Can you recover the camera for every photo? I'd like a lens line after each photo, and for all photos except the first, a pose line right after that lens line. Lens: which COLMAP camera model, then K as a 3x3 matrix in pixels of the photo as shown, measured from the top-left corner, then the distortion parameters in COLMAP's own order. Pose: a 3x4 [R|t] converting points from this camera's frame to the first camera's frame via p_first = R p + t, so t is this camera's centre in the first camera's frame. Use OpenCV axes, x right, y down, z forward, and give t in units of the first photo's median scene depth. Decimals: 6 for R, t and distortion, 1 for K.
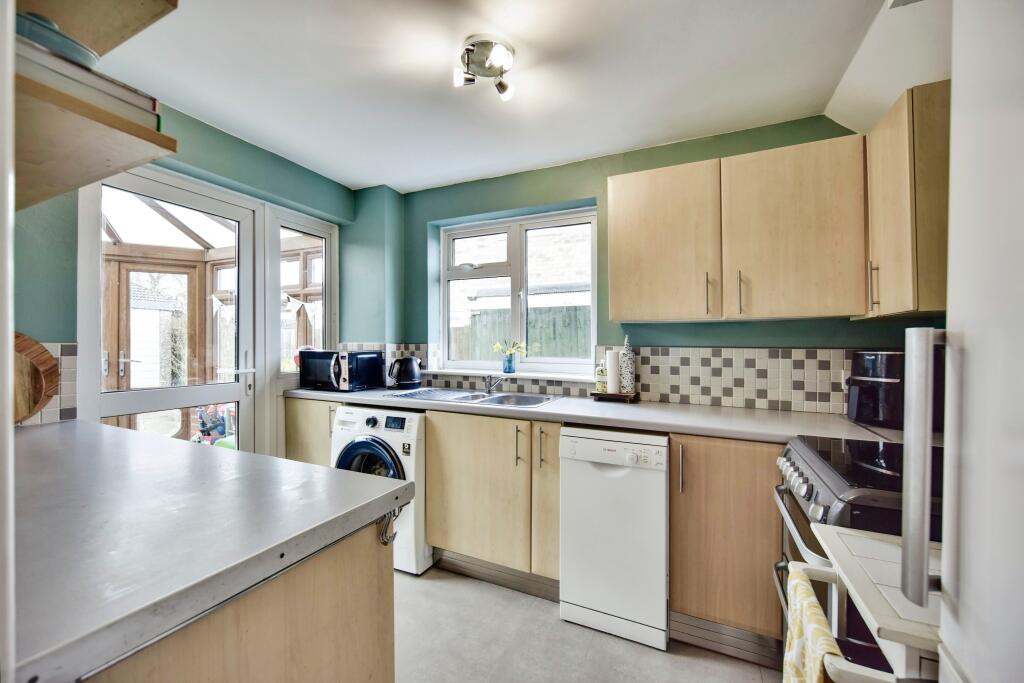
lens RADIAL K [[402.5, 0, 511.1], [0, 402.5, 339.7], [0, 0, 1]] dist [-0.000880, 0.000069]
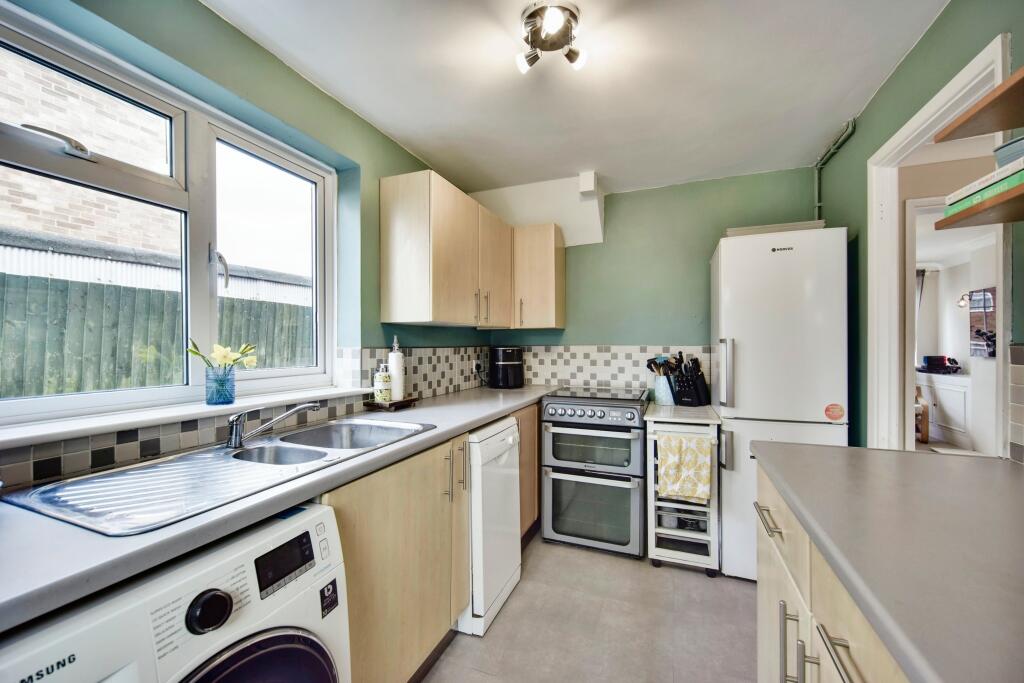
lens RADIAL K [[402.5, 0, 511.3], [0, 402.5, 343.8], [0, 0, 1]] dist [-0.000880, 0.000069]
pose [[-0.057036, -0.003175, 0.998367, -0.690390], [0.000605, 0.999995, 0.003214, 0.004661], [-0.998372, 0.000787, -0.057034, 0.833644]]
